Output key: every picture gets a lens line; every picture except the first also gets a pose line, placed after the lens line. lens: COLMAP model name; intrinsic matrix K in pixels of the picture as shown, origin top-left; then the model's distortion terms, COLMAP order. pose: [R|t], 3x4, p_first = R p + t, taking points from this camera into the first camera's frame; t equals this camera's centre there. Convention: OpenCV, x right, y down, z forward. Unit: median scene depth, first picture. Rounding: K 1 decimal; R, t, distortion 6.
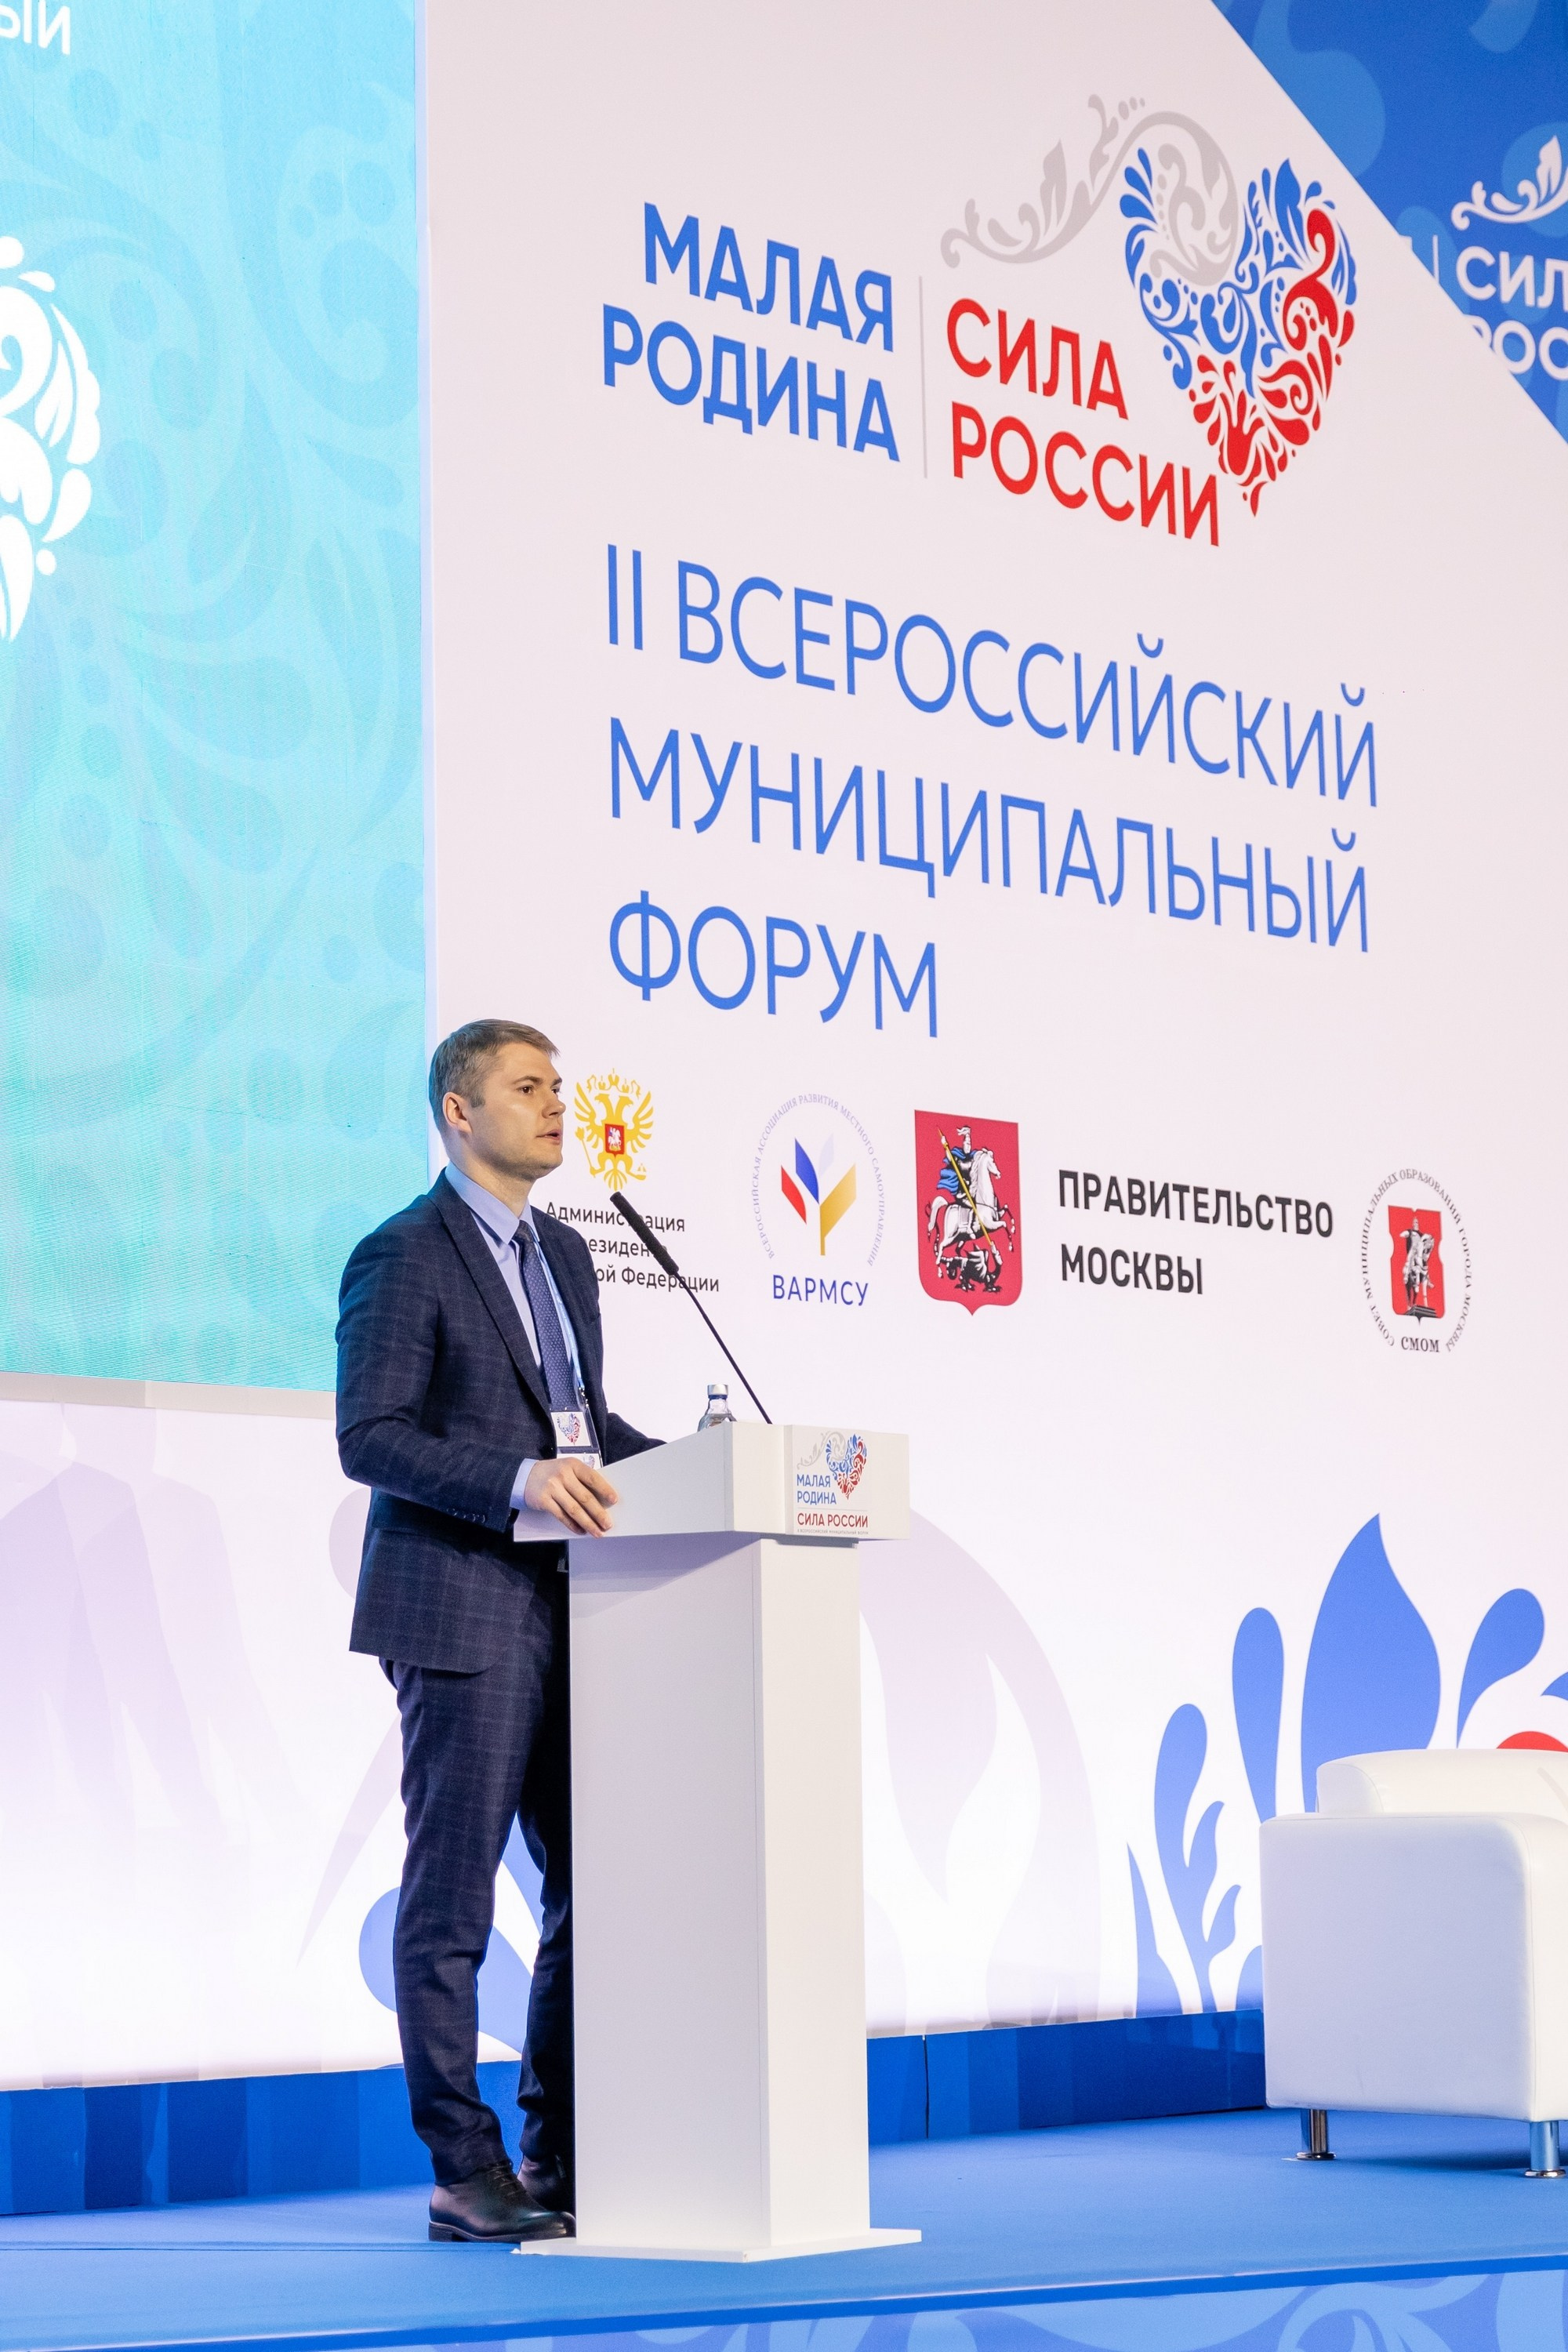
lens RADIAL K [[5991.9, 0, 787.9], [0, 5991.9, 1275.1], [0, 0, 1]] dist [0.018119, -0.227488]
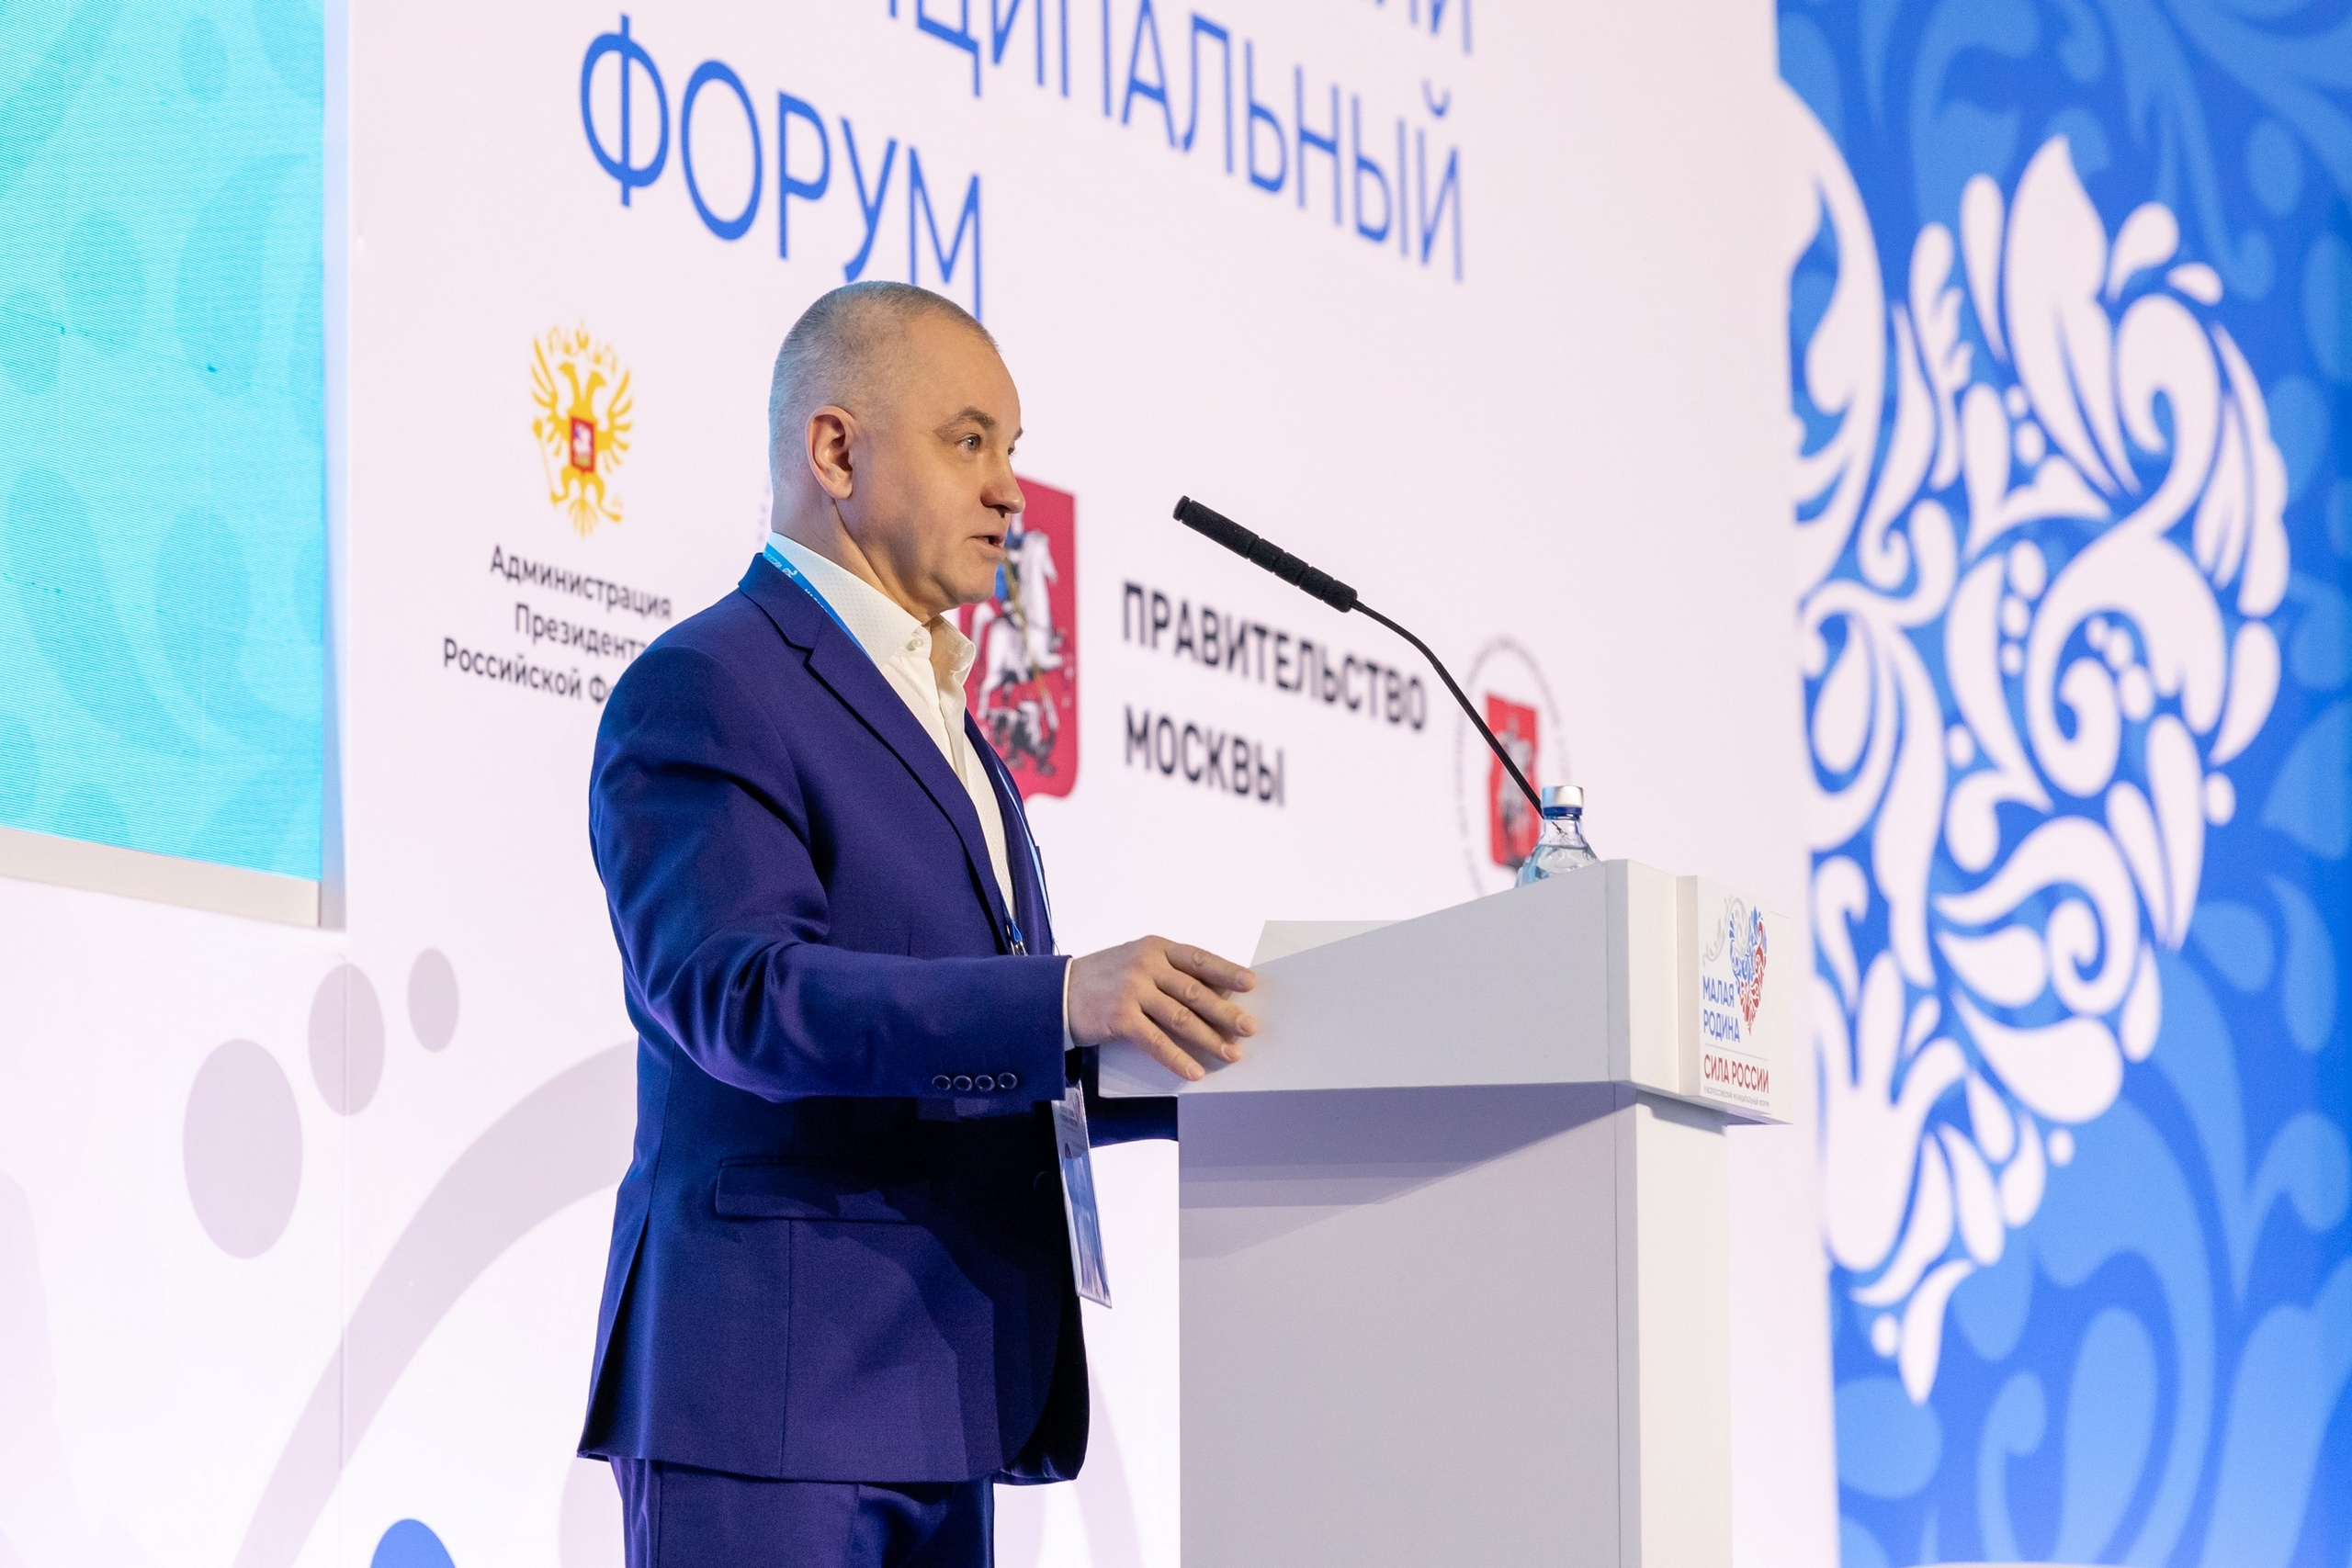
lens RADIAL K [[7262.7, 0, 1174.0], [0, 7262.7, 682.3], [0, 0, 1]] dist [0.033733, -1.599257]
pose [[0.961859, 0.048505, 0.269212, -0.140654], [-0.036044, 0.998046, -0.051042, 0.028619], [-0.271162, 0.039392, 0.961727, 0.300535]]
